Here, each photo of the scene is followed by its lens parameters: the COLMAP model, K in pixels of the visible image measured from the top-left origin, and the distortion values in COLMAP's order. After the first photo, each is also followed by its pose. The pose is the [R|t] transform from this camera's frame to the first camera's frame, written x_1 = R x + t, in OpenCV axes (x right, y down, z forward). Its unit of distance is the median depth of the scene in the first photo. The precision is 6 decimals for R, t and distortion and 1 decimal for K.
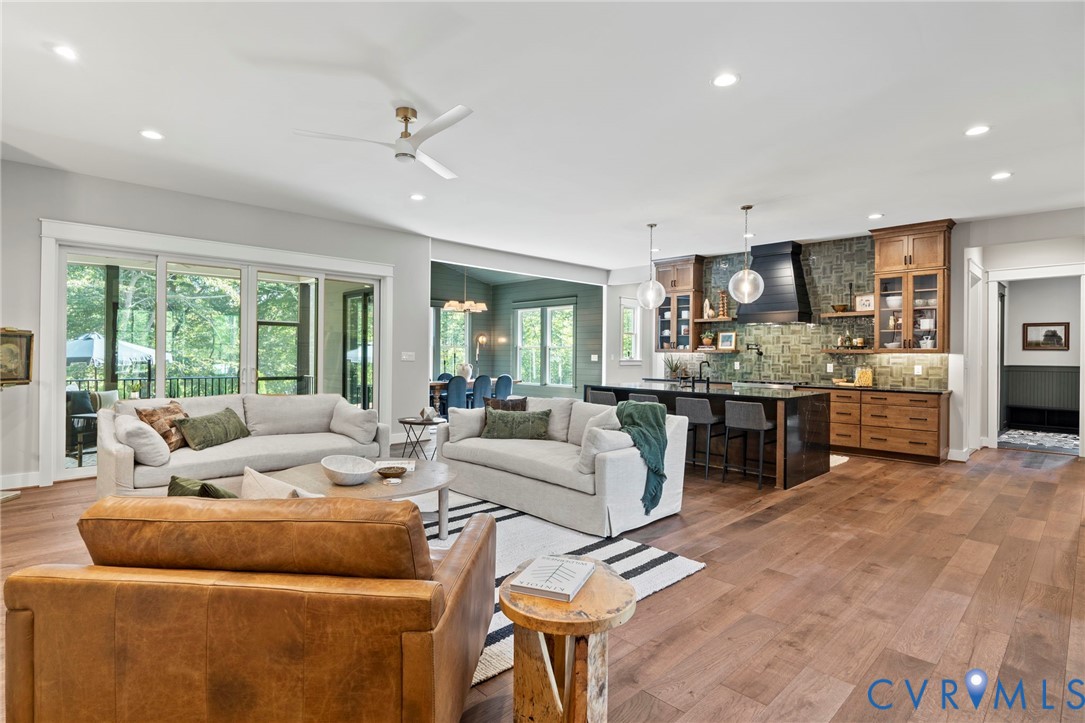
lens RADIAL K [[517.5, 0, 546.2], [0, 517.5, 357.0], [0, 0, 1]] dist [0.000105, 0.000013]
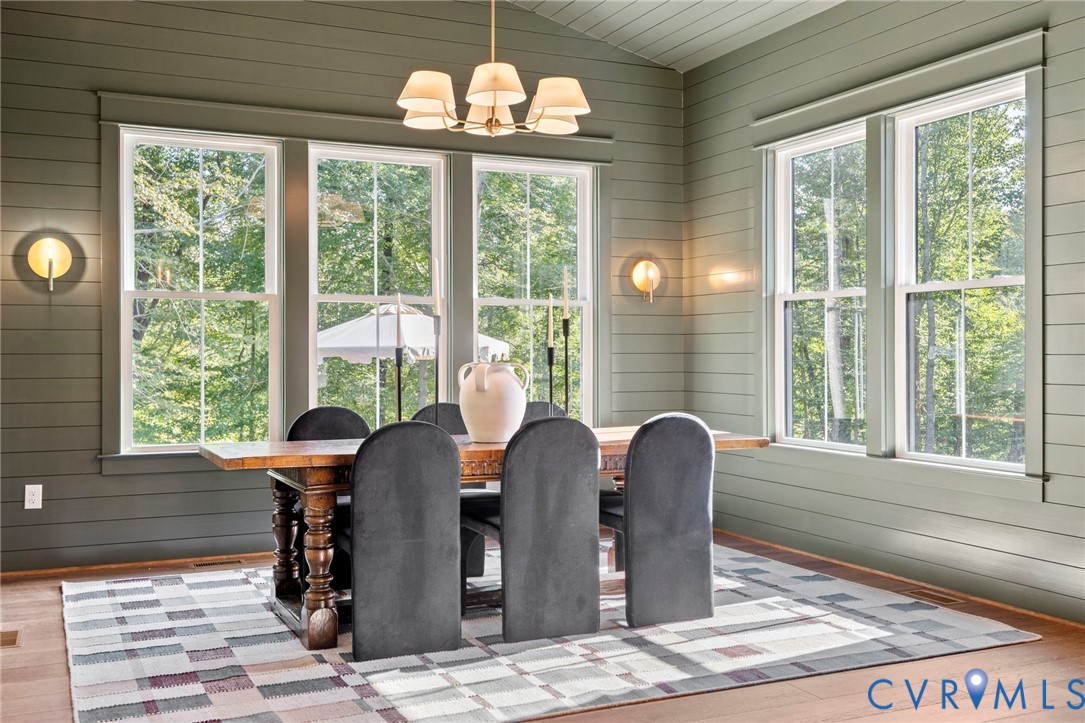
lens RADIAL K [[1076.9, 0, 542.5], [0, 1076.9, 361.5], [0, 0, 1]] dist [0.004476, 0.001152]
pose [[0.946436, -0.009516, -0.322753, 0.004912], [0.009270, 0.999954, -0.002300, 0.011758], [0.322760, -0.000815, 0.946481, 0.457749]]
